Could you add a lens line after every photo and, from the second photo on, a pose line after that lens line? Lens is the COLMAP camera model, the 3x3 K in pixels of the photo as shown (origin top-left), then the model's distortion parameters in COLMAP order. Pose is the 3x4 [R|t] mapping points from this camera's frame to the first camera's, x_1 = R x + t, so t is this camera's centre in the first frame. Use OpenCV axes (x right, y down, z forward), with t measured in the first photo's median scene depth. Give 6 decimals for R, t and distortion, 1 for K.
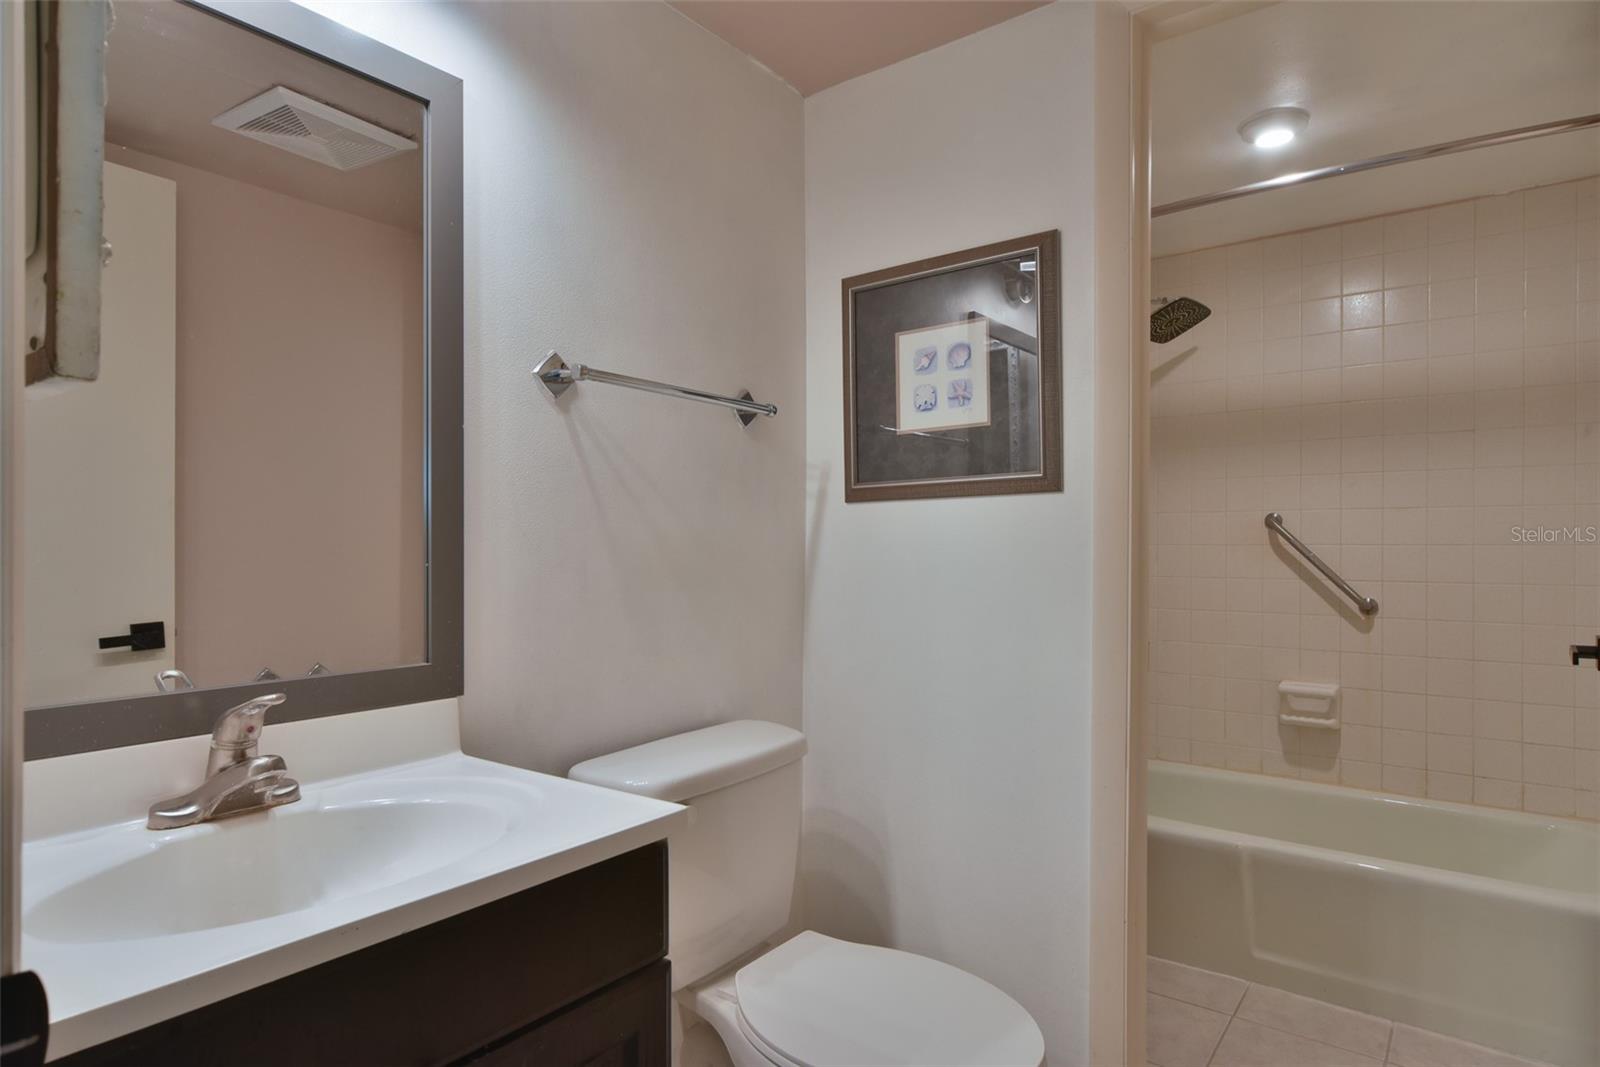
lens RADIAL K [[894.7, 0, 797.7], [0, 894.7, 543.1], [0, 0, 1]] dist [0.000267, 0.000134]
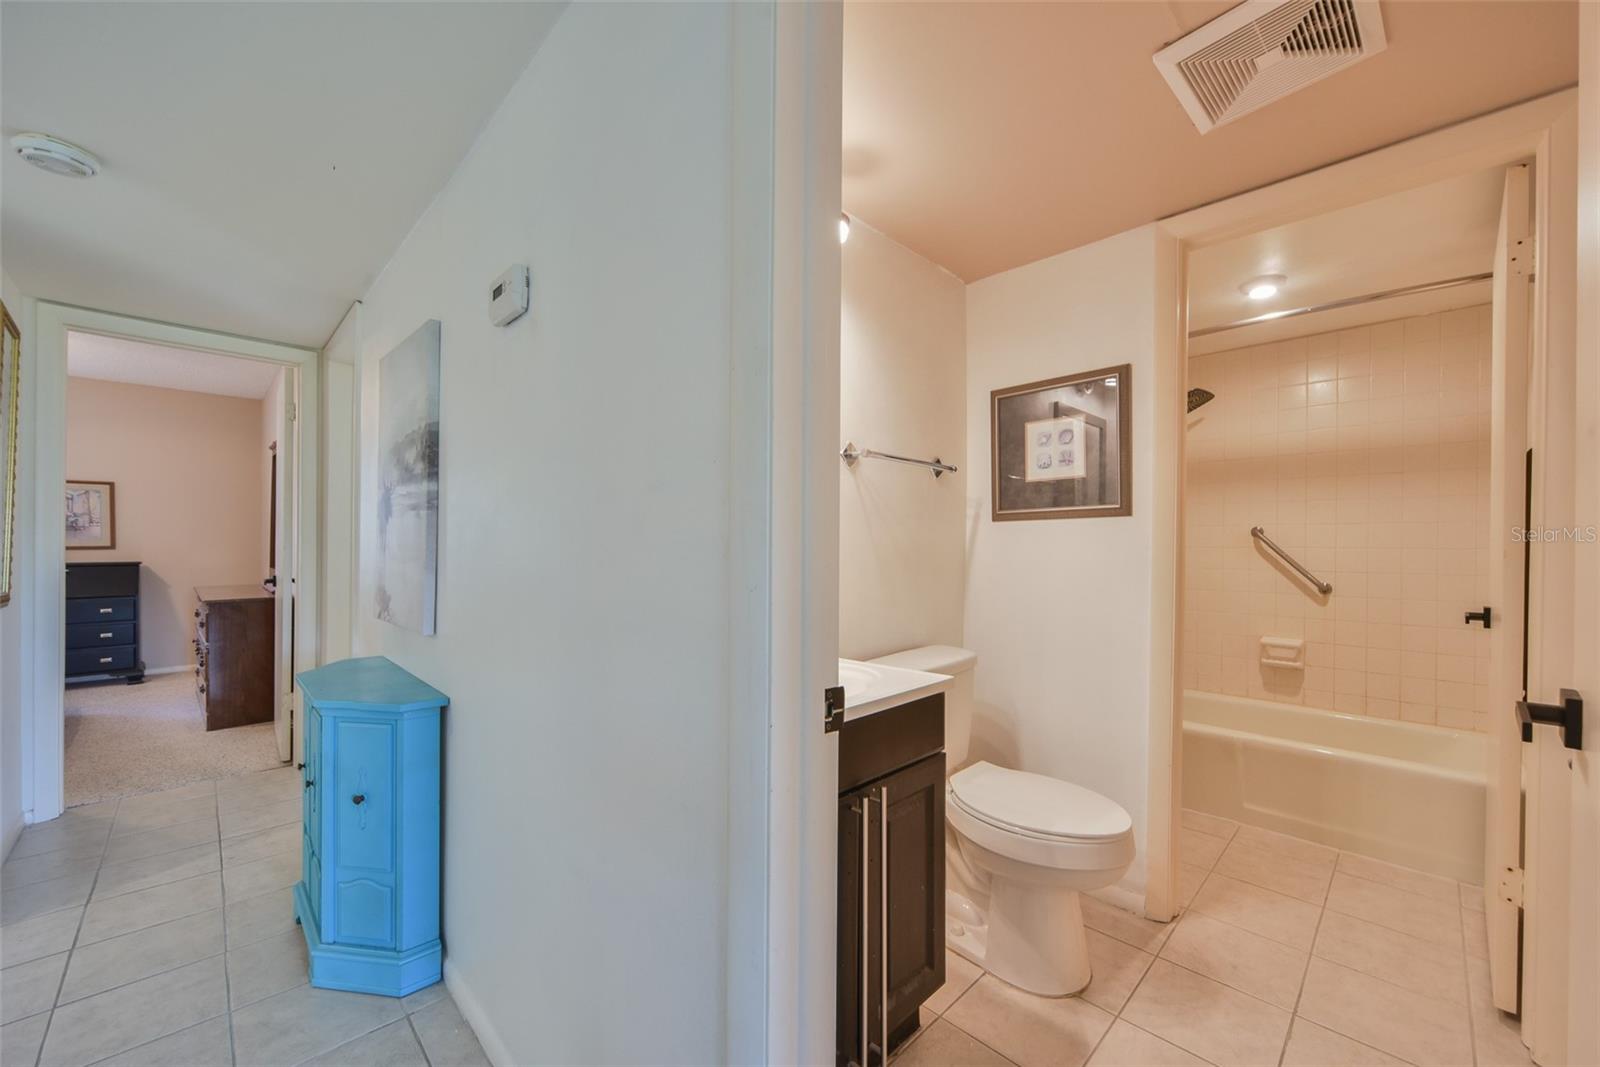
lens RADIAL K [[609.7, 0, 809.3], [0, 609.7, 546.2], [0, 0, 1]] dist [-0.009404, 0.000576]
pose [[0.990845, 0.005522, -0.134892, -0.130867], [-0.005081, 0.999981, 0.003613, -0.000429], [0.134909, -0.002894, 0.990854, -0.195722]]
